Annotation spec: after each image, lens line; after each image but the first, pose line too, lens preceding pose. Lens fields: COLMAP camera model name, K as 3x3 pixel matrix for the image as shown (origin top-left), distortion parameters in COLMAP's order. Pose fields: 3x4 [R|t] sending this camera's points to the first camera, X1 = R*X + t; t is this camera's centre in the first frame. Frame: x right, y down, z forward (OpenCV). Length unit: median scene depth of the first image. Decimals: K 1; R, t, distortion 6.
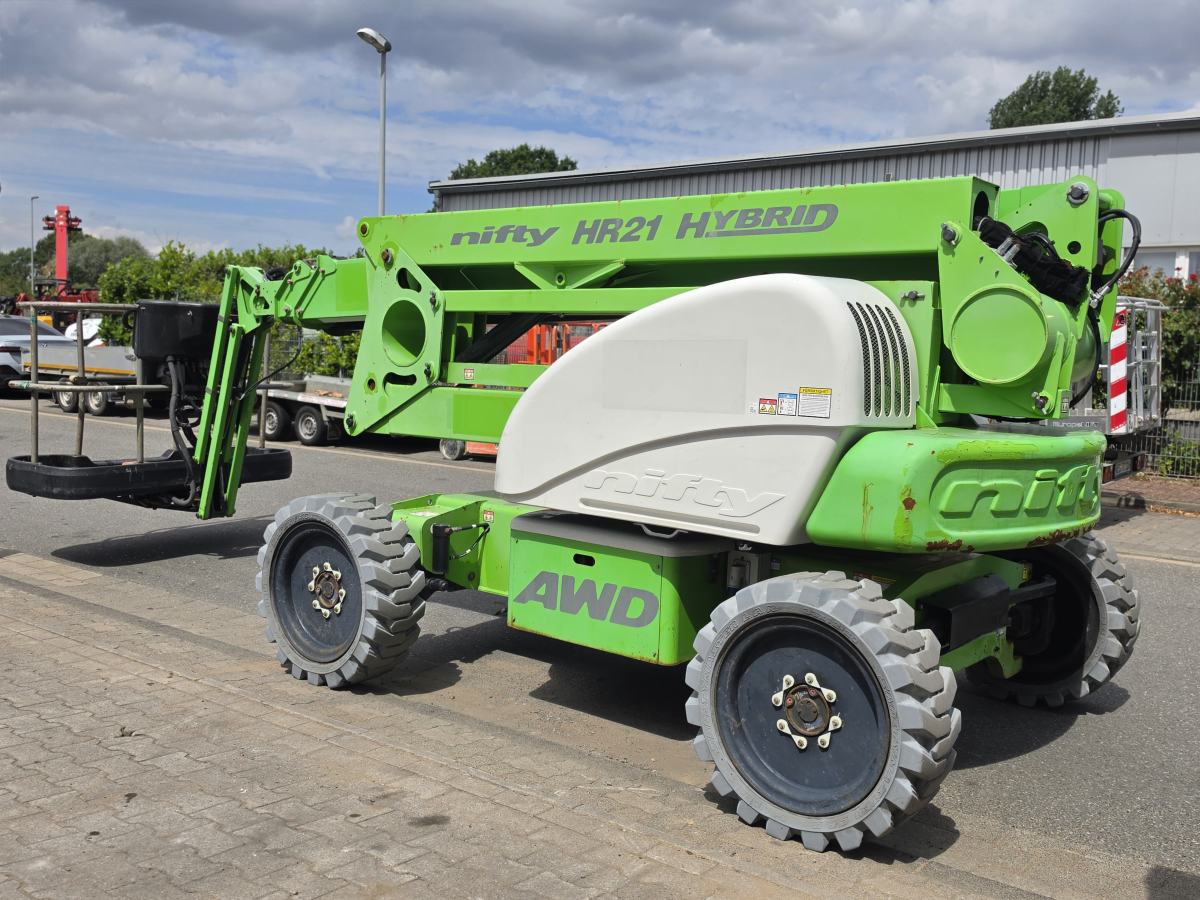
lens RADIAL K [[1115.1, 0, 600.0], [0, 1115.1, 450.0], [0, 0, 1]] dist [0.148580, -0.000424]
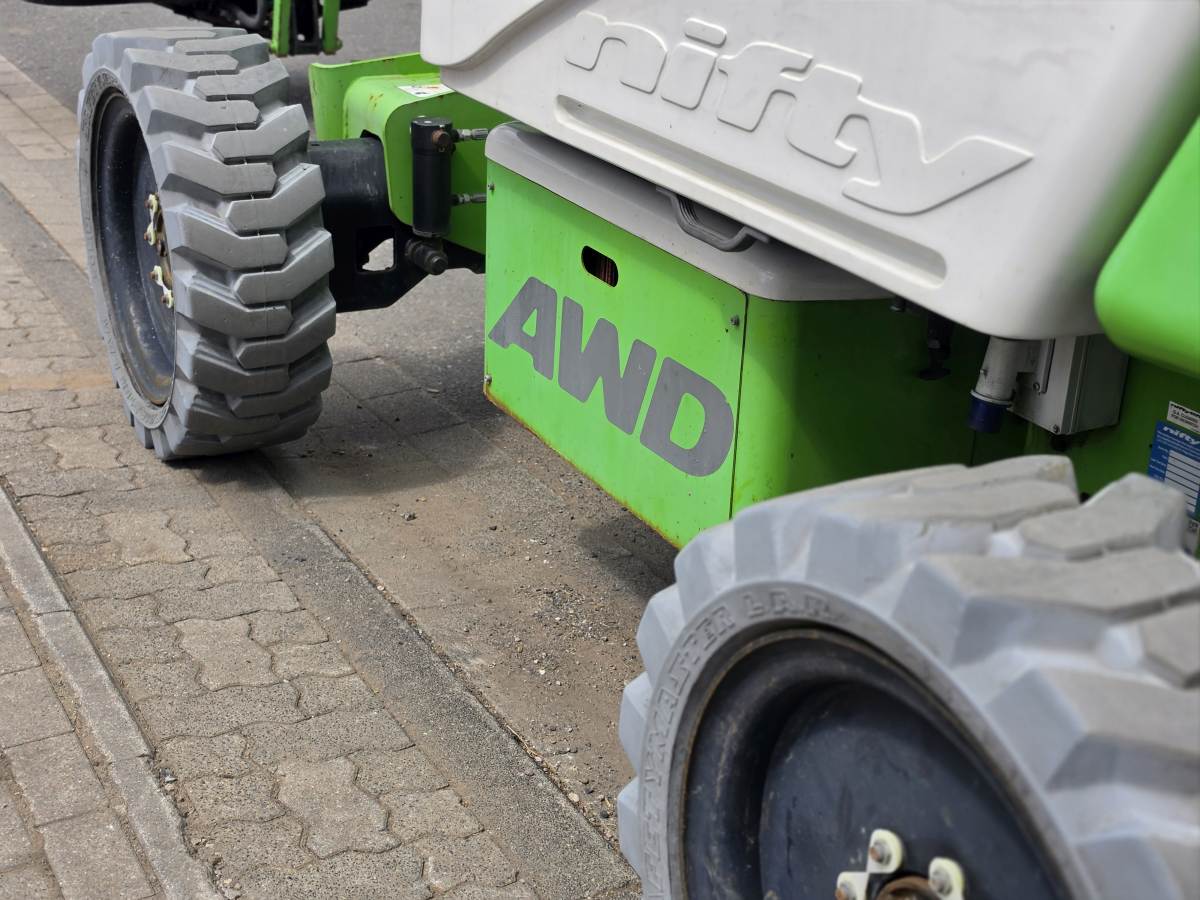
lens RADIAL K [[1599.3, 0, 598.5], [0, 1599.3, 425.3], [0, 0, 1]] dist [0.112998, -0.018959]
pose [[0.914465, 0.149322, -0.376108, 0.191152], [-0.035951, 0.955732, 0.292033, -0.004371], [0.403065, -0.253533, 0.879352, 0.530226]]
